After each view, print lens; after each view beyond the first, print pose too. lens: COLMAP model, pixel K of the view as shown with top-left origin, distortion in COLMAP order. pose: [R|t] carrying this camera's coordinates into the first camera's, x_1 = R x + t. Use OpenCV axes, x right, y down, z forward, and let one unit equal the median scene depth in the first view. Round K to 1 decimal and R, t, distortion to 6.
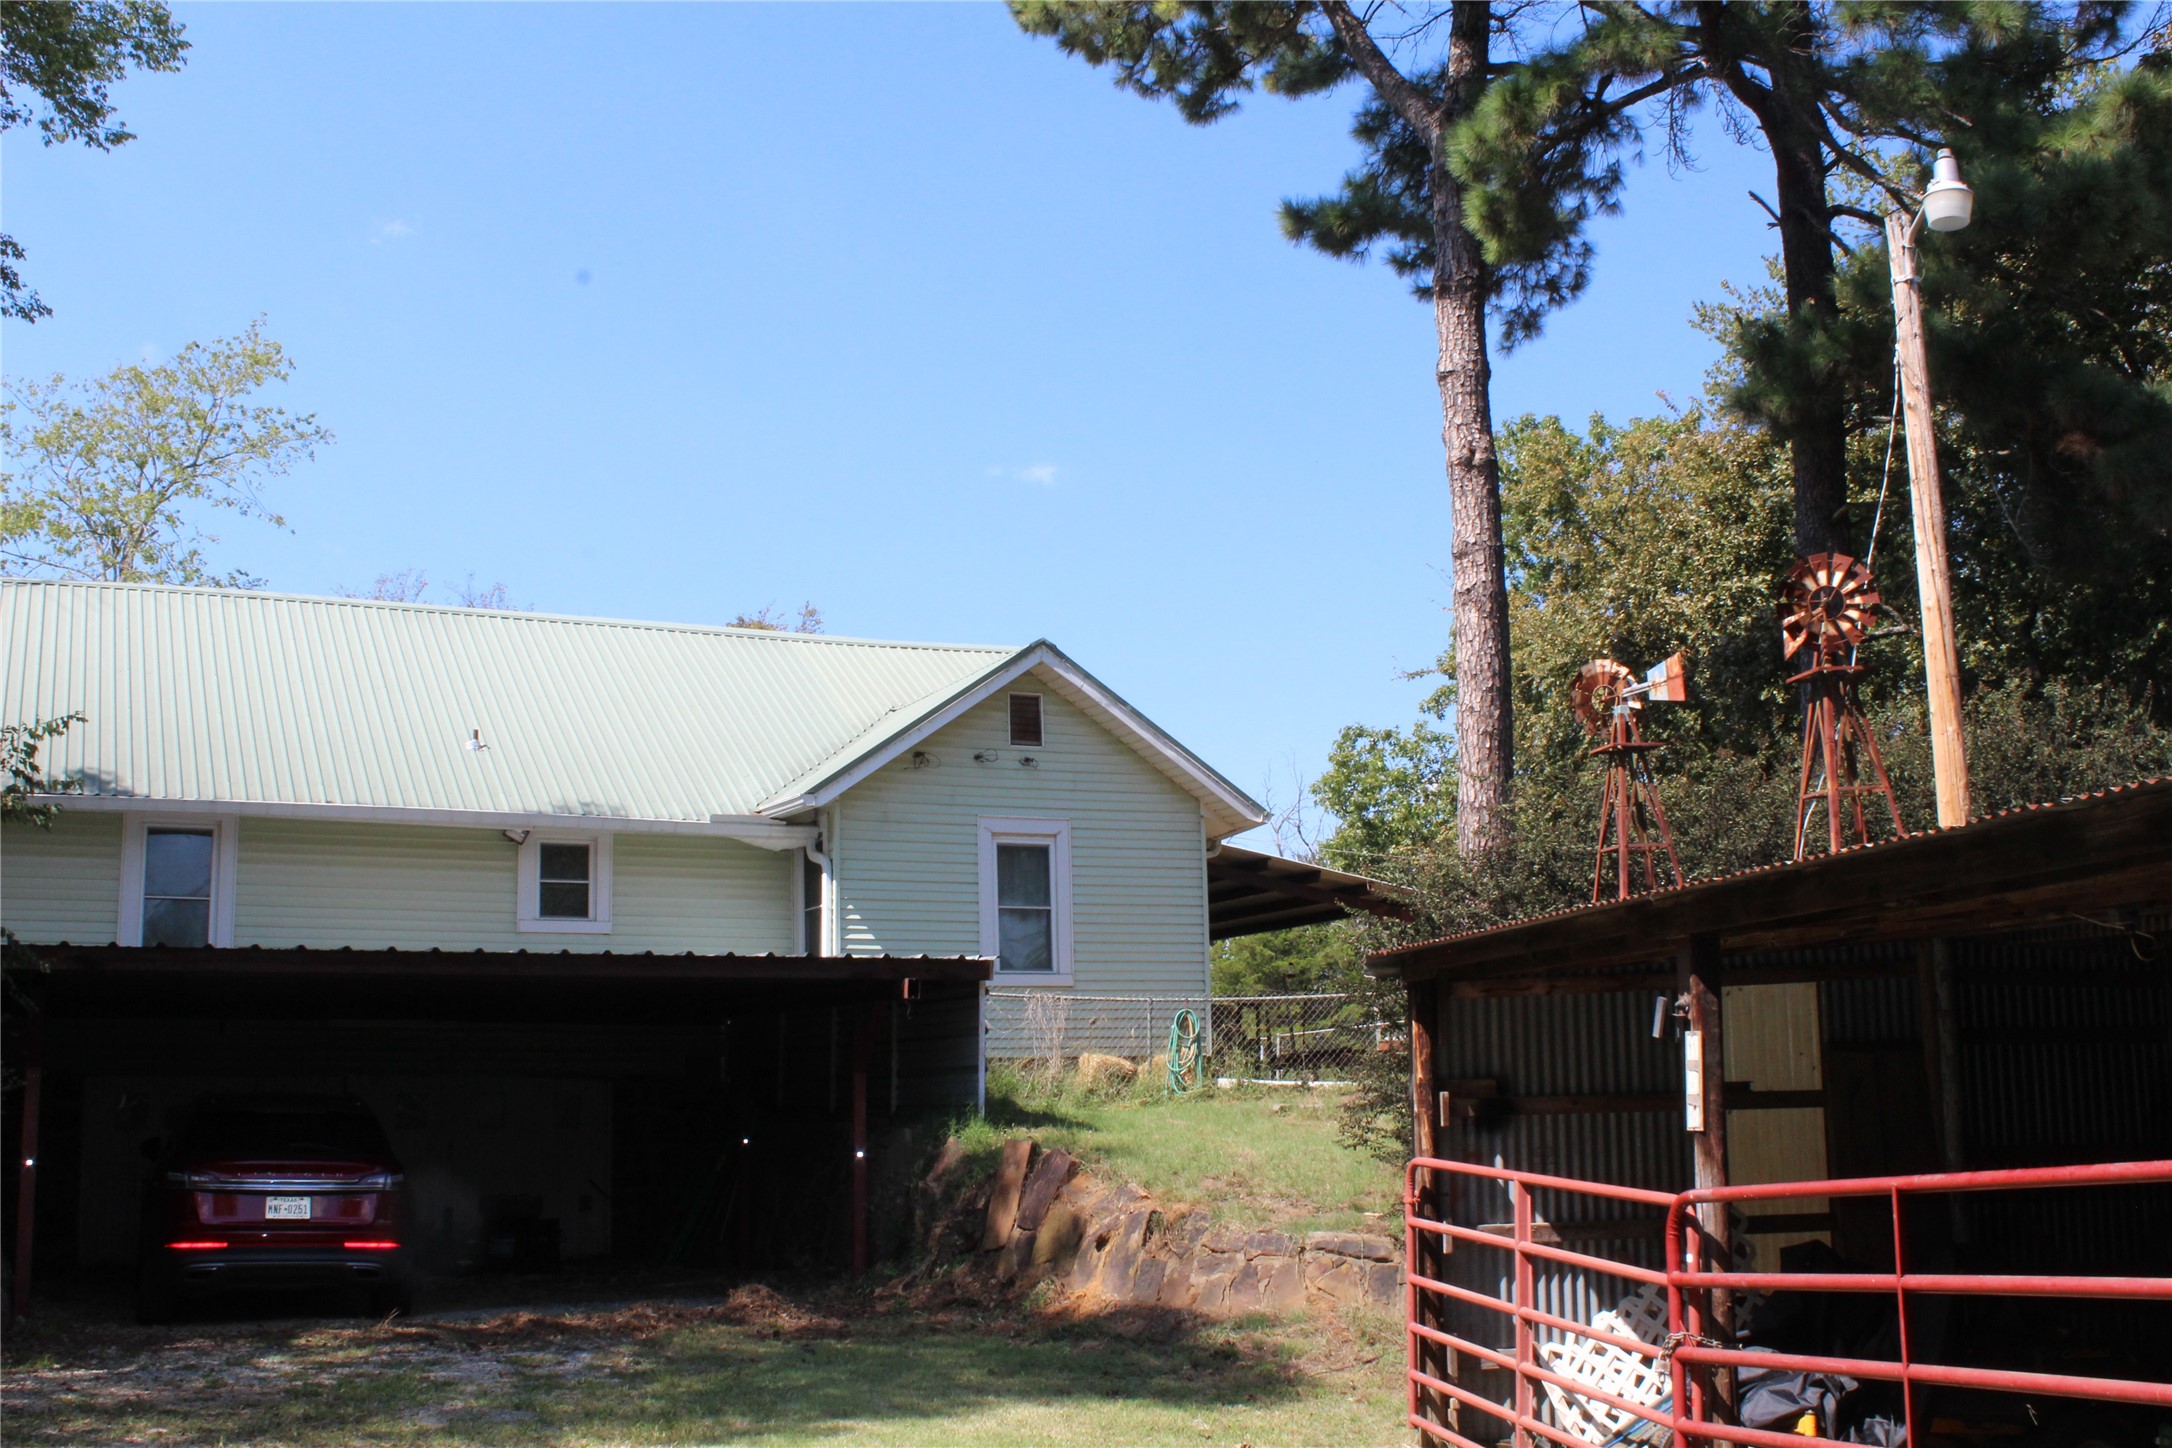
lens RADIAL K [[2322.0, 0, 1083.5], [0, 2322.0, 706.0], [0, 0, 1]] dist [-0.119957, 0.135239]
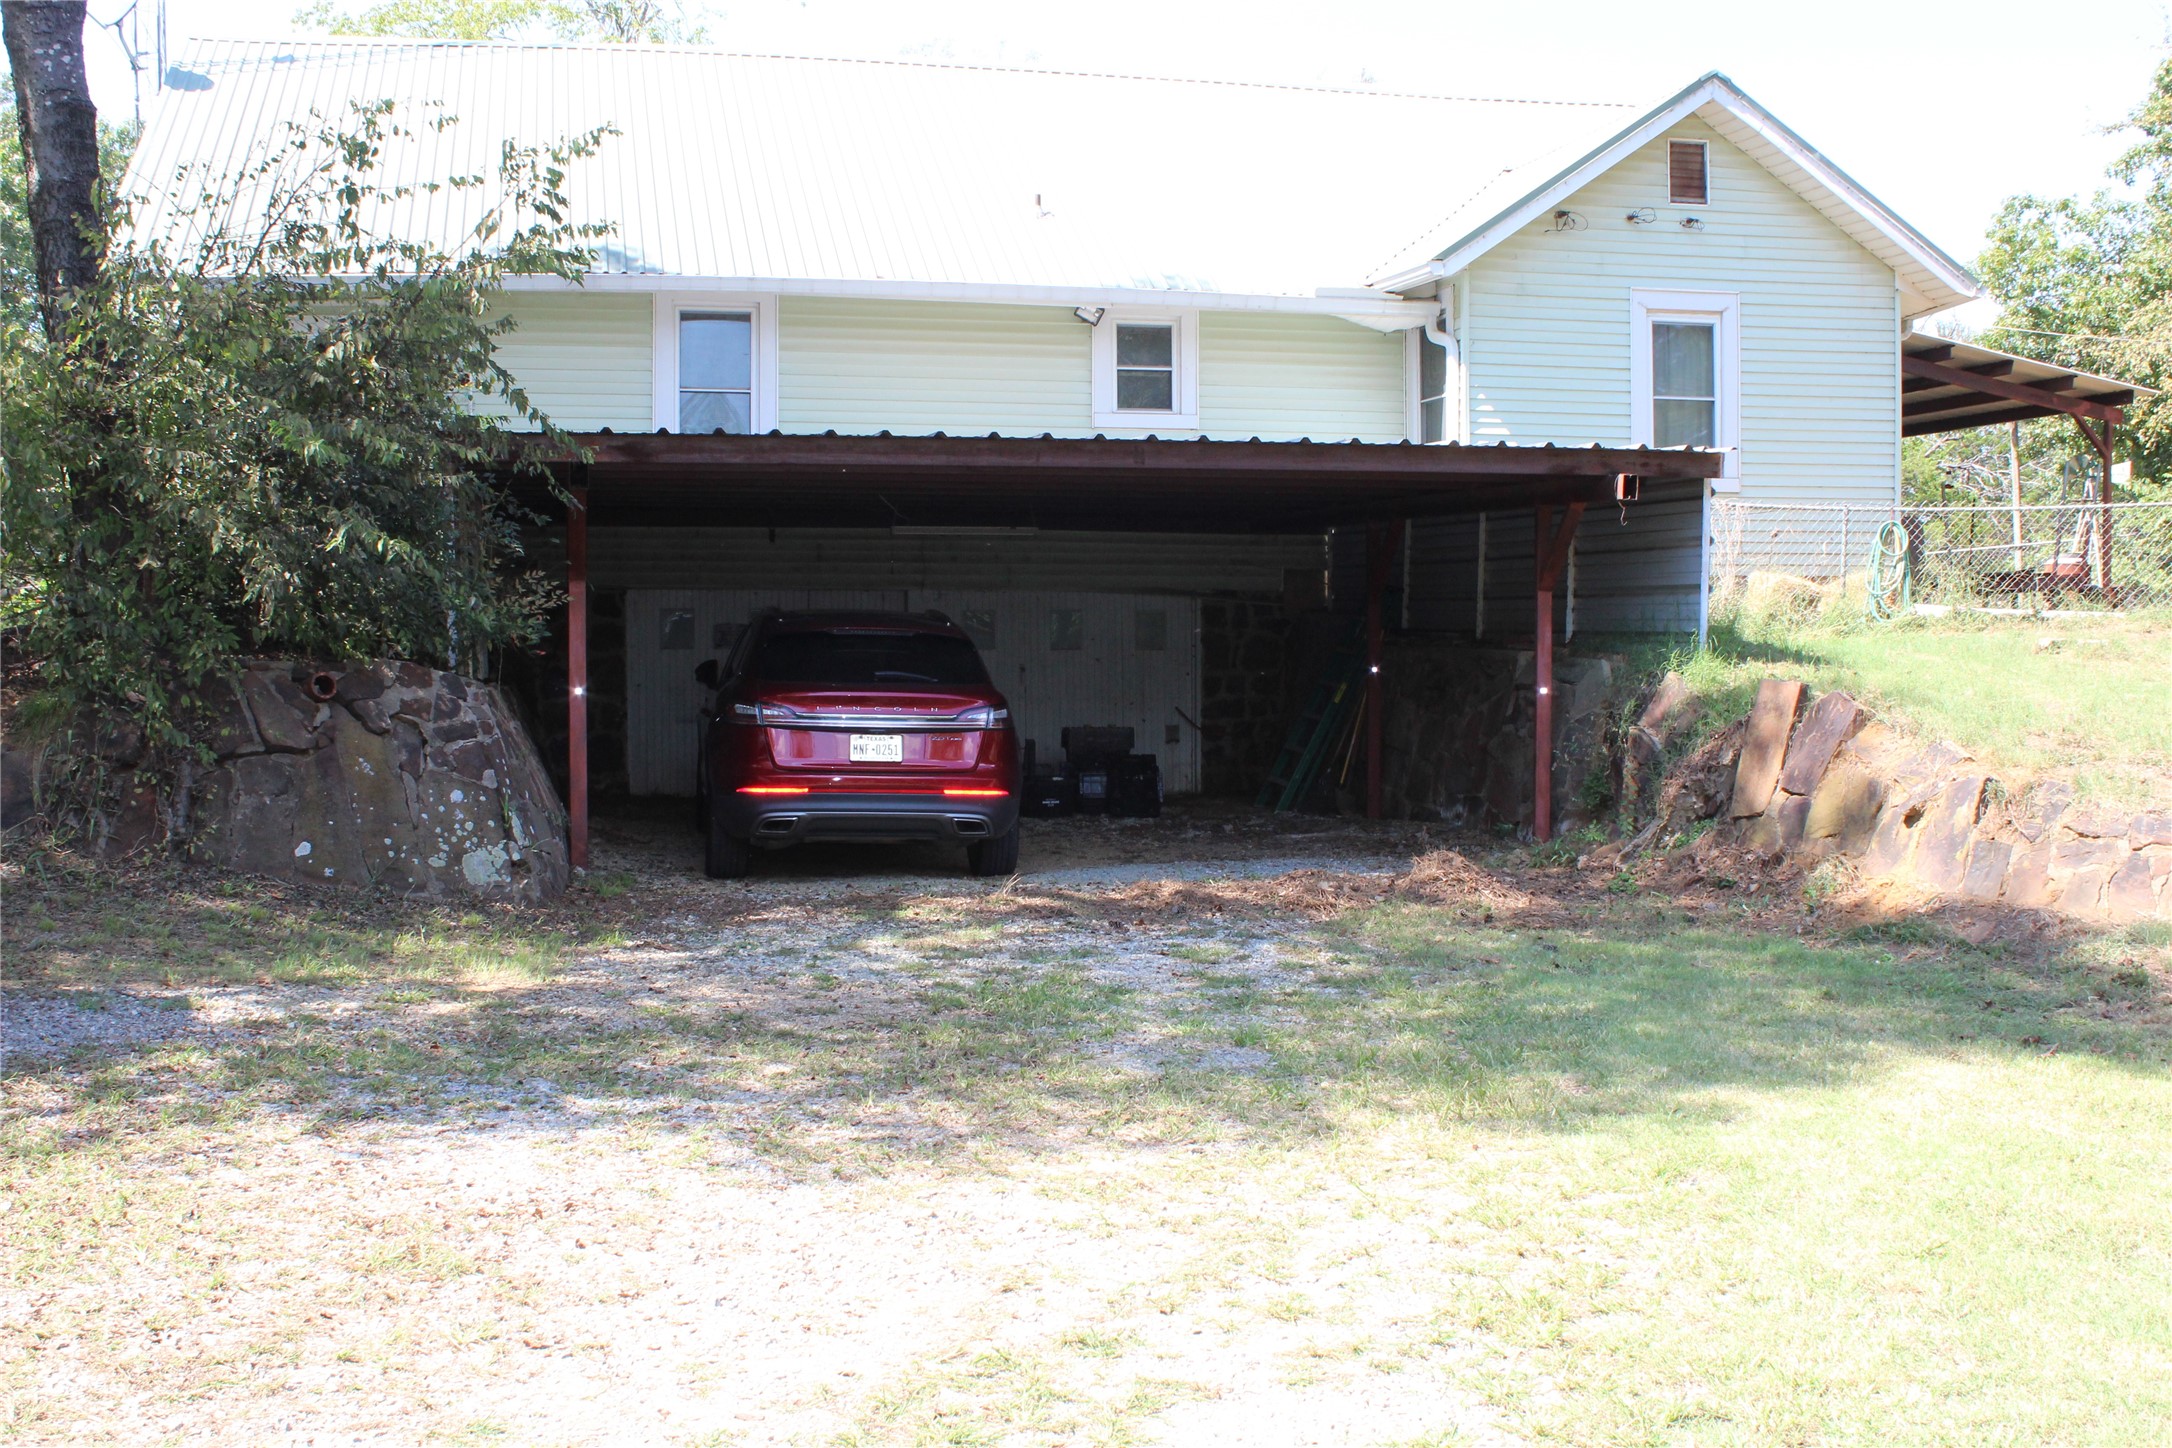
lens RADIAL K [[2322.0, 0, 1083.5], [0, 2322.0, 706.0], [0, 0, 1]] dist [-0.119957, 0.135239]
pose [[0.978920, 0.023627, -0.202872, -0.095220], [0.018716, 0.978731, 0.204294, 0.030829], [0.203384, -0.203784, 0.957657, 0.192379]]
